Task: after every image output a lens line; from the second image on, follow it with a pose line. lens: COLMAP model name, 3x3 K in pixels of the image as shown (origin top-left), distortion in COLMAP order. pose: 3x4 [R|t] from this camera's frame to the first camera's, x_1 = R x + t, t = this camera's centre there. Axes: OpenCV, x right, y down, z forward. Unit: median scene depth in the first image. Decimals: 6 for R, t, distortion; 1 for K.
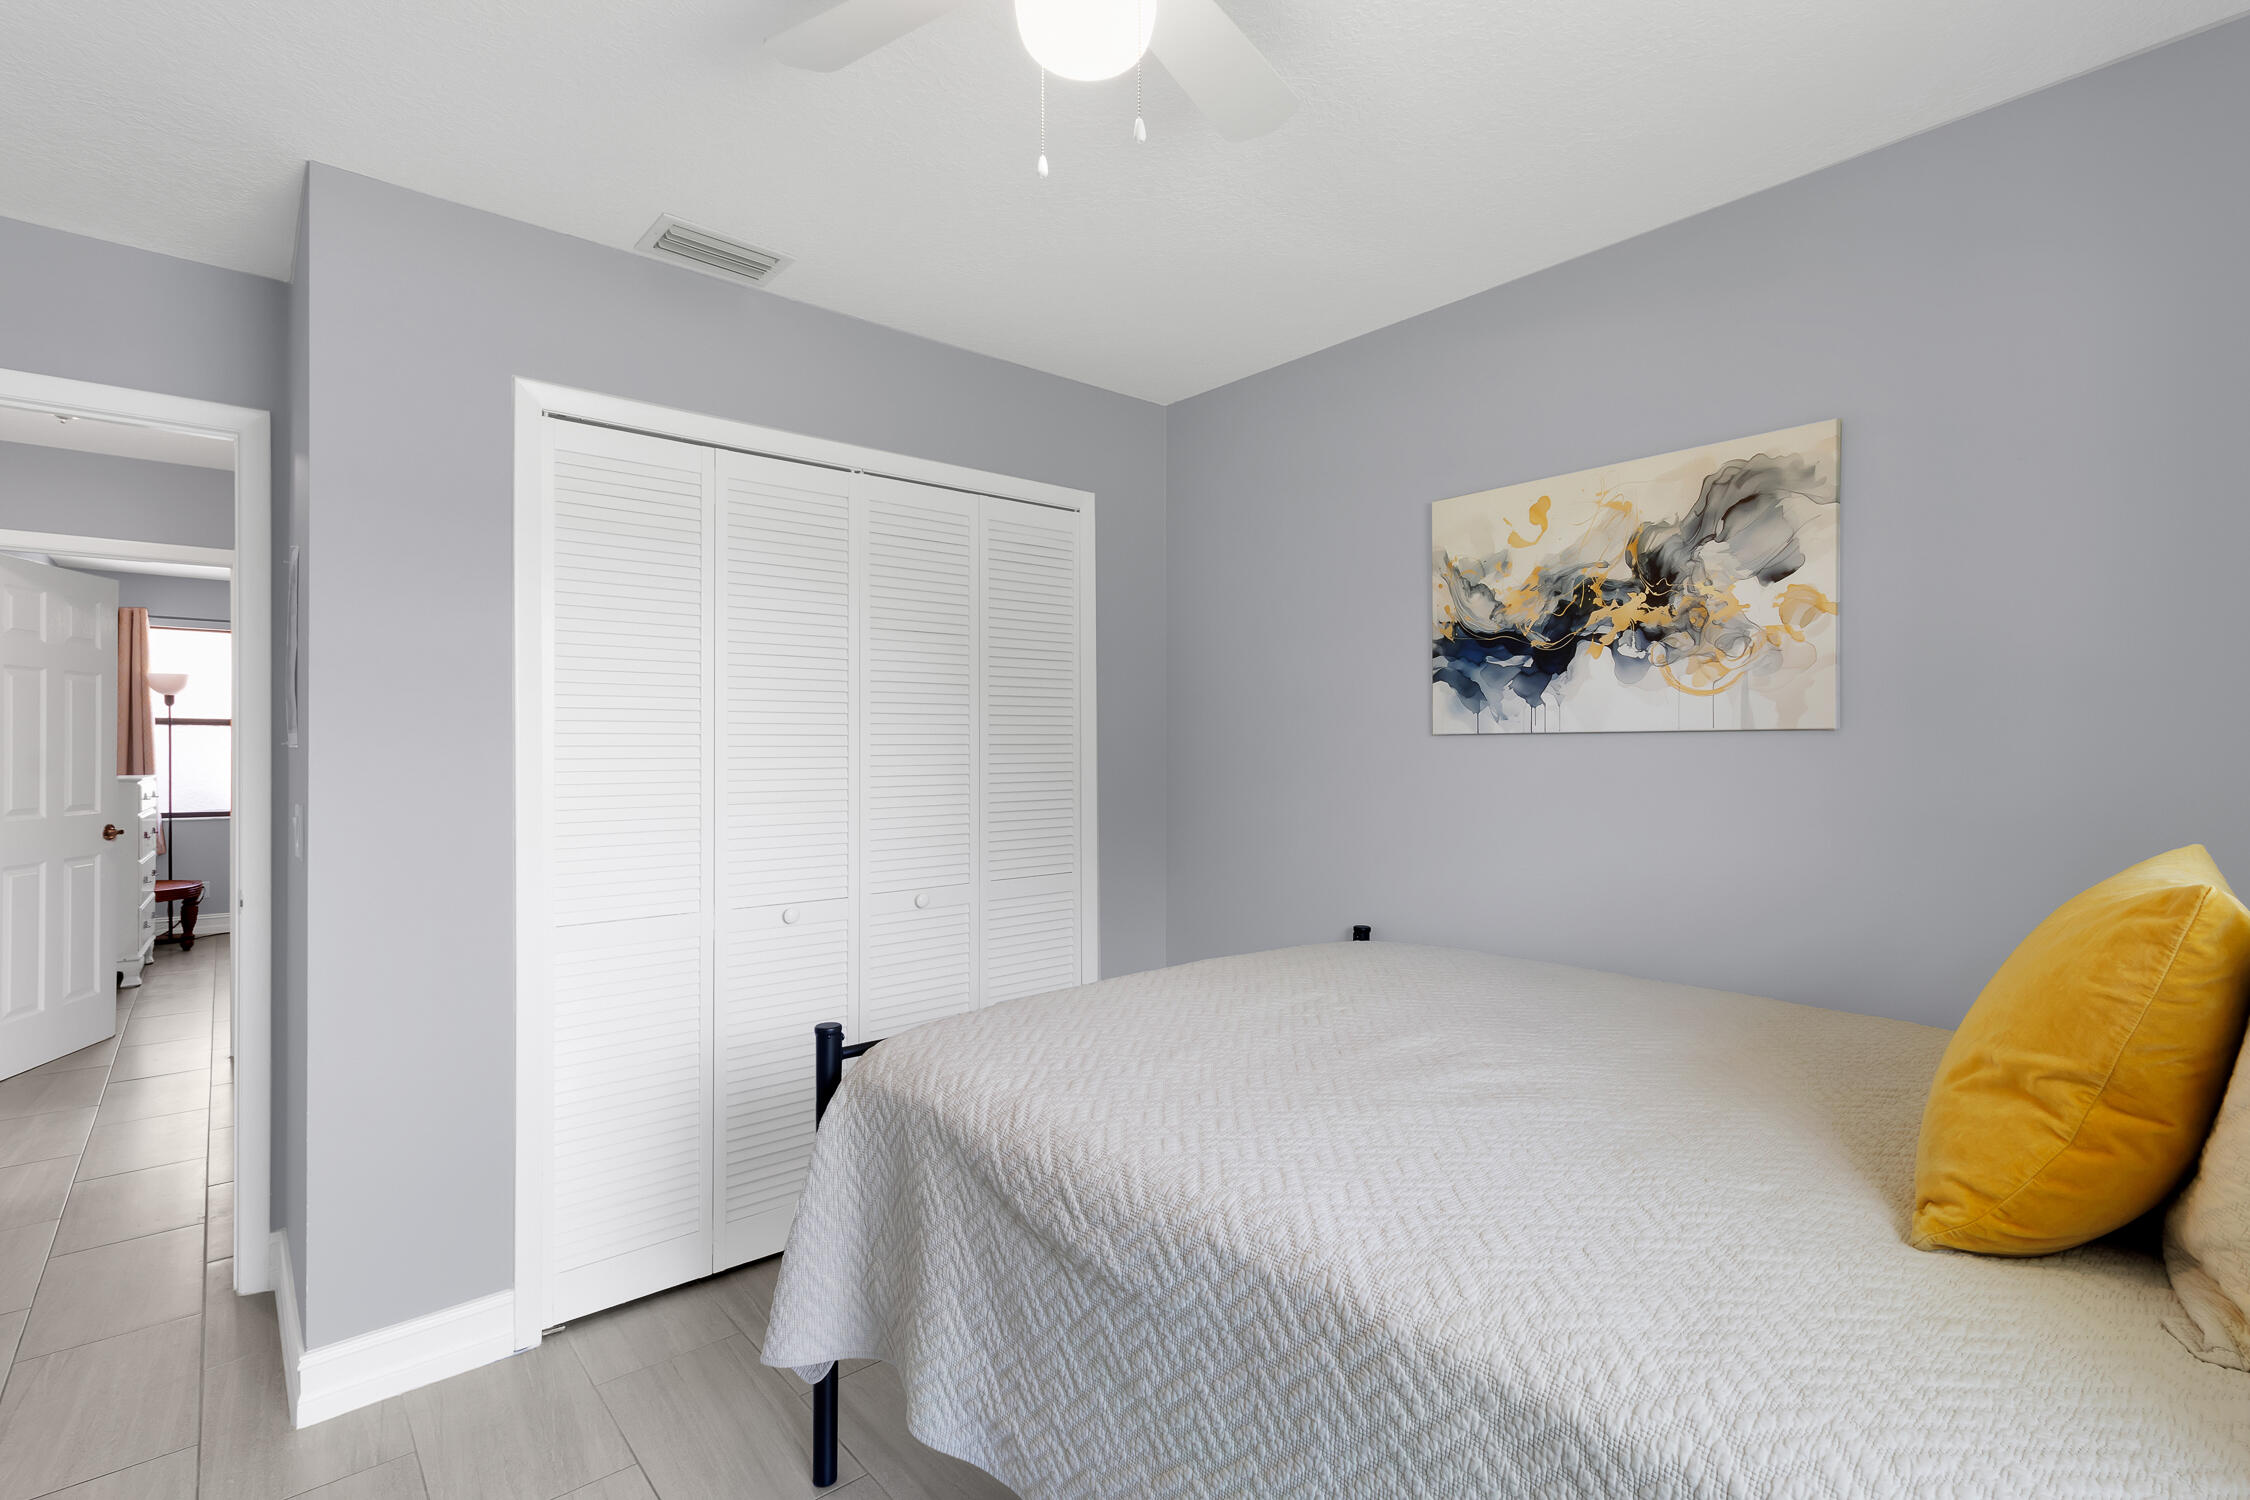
lens RADIAL K [[1051.2, 0, 1127.9], [0, 1051.2, 743.2], [0, 0, 1]] dist [0.001597, 0.000147]
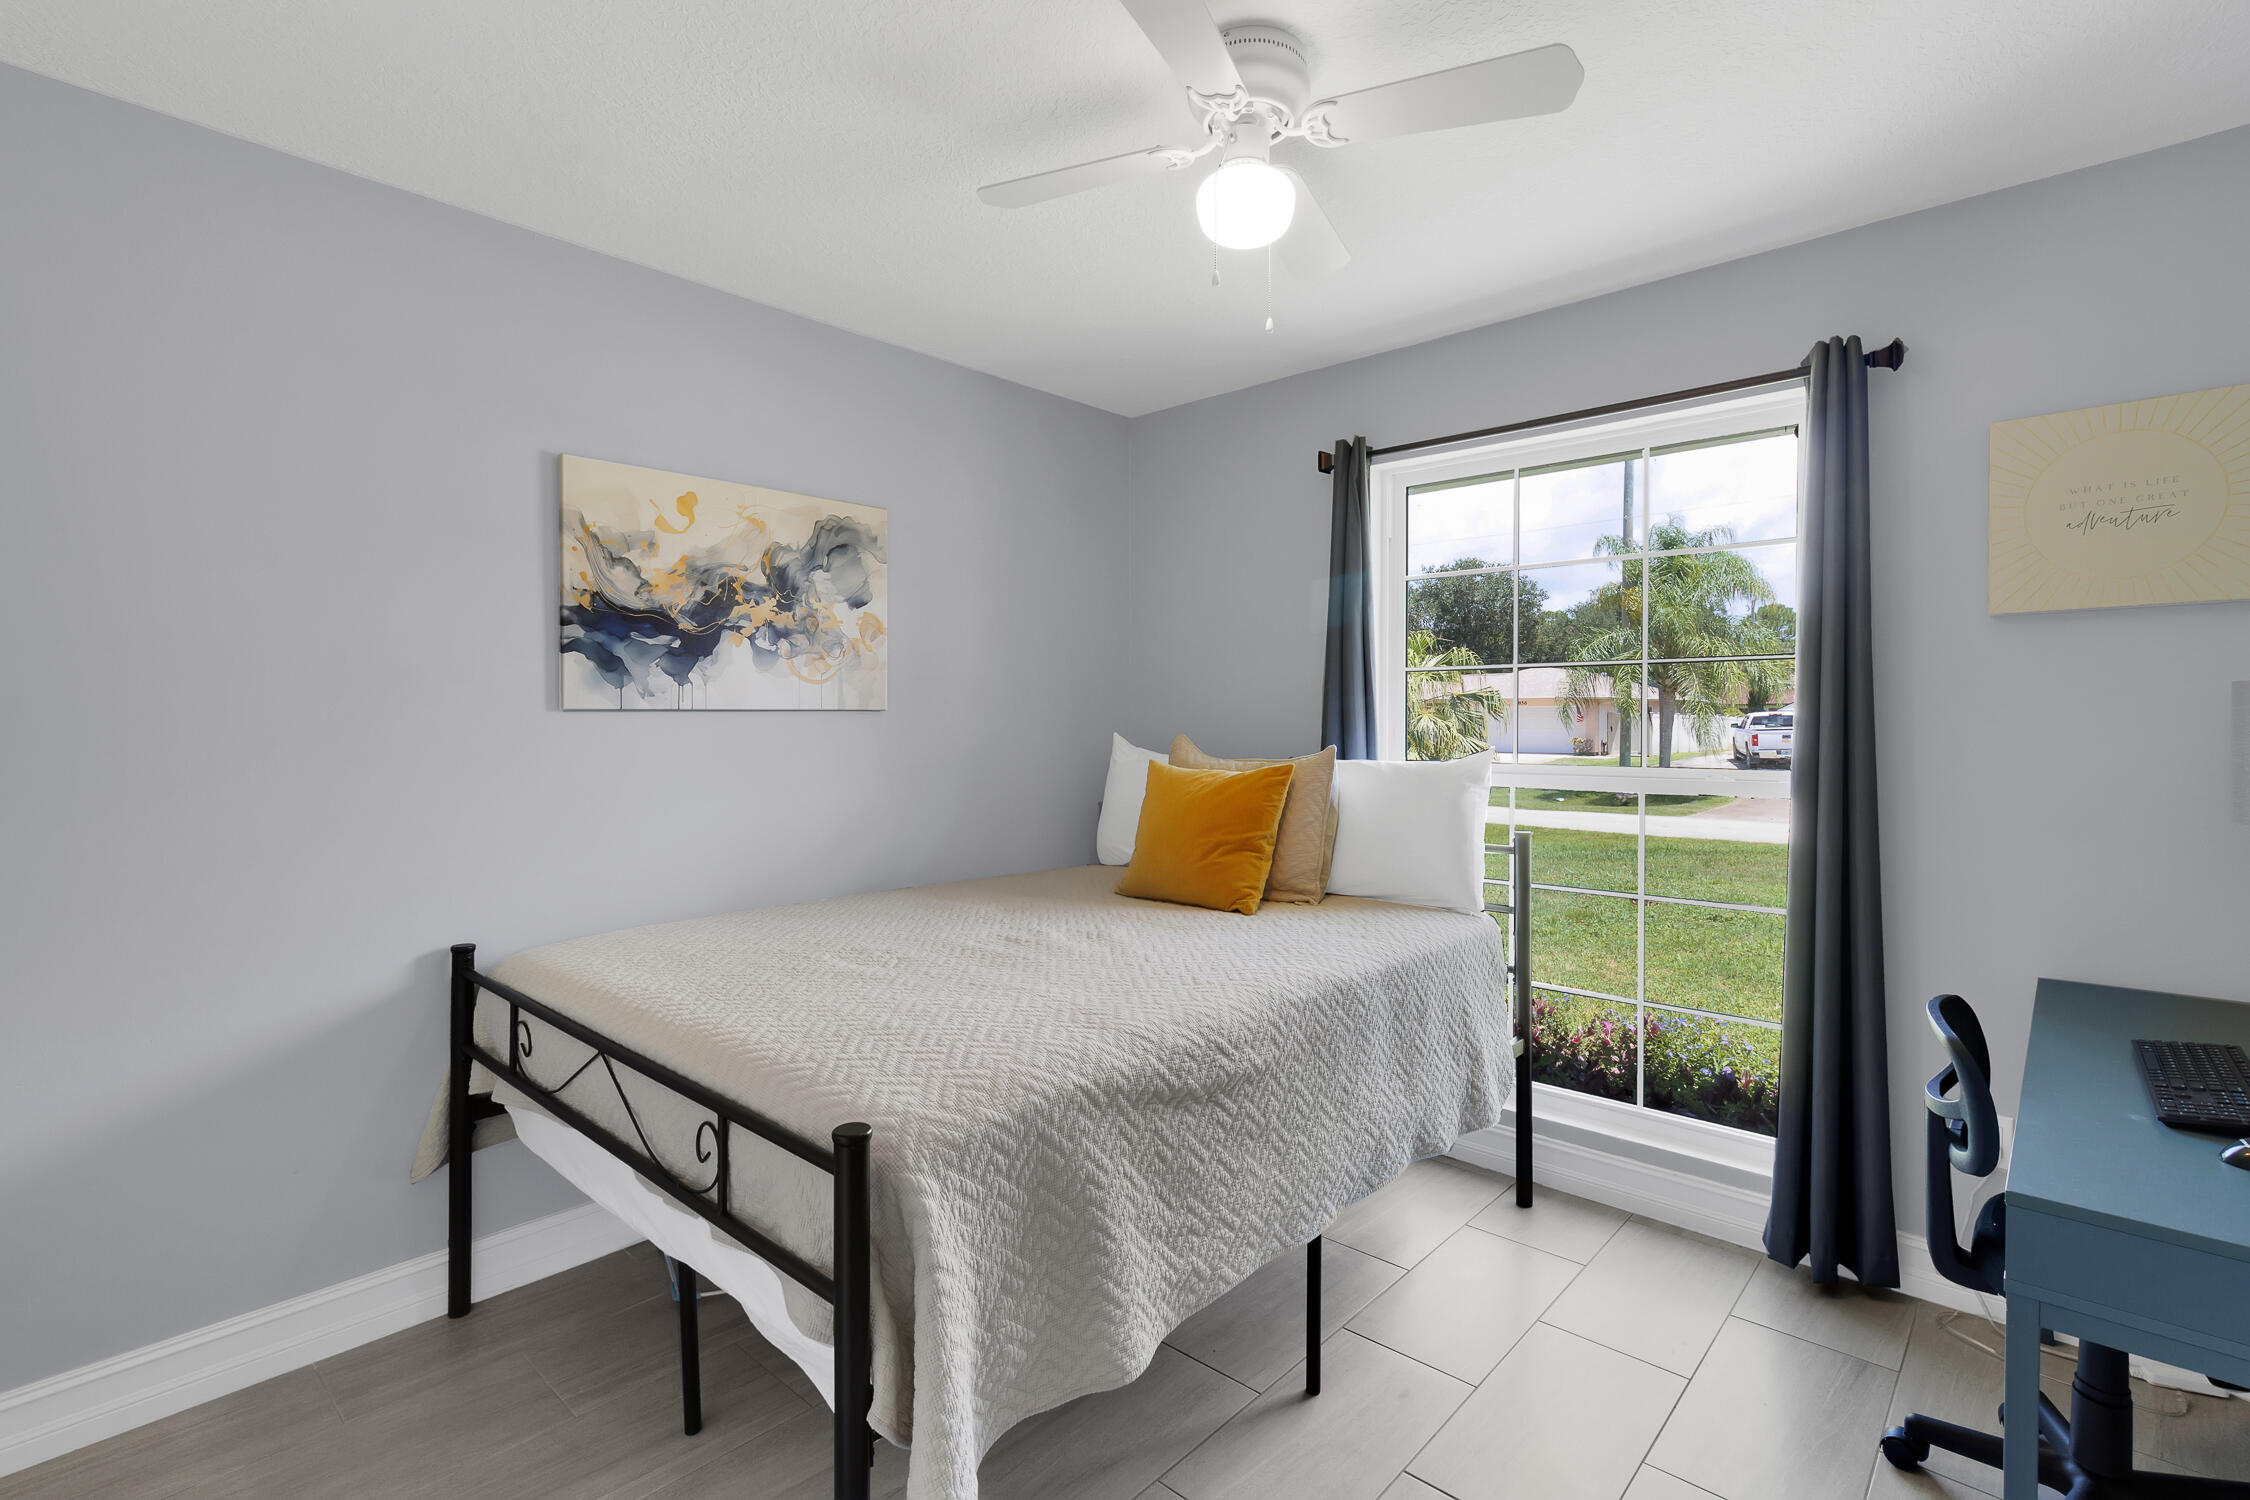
lens RADIAL K [[1051.2, 0, 1127.9], [0, 1051.2, 743.2], [0, 0, 1]] dist [0.001597, 0.000147]
pose [[-0.127232, -0.019602, 0.991679, -0.808150], [0.000477, 0.999803, 0.019824, 0.003961], [-0.991873, 0.002995, -0.127198, 0.750170]]
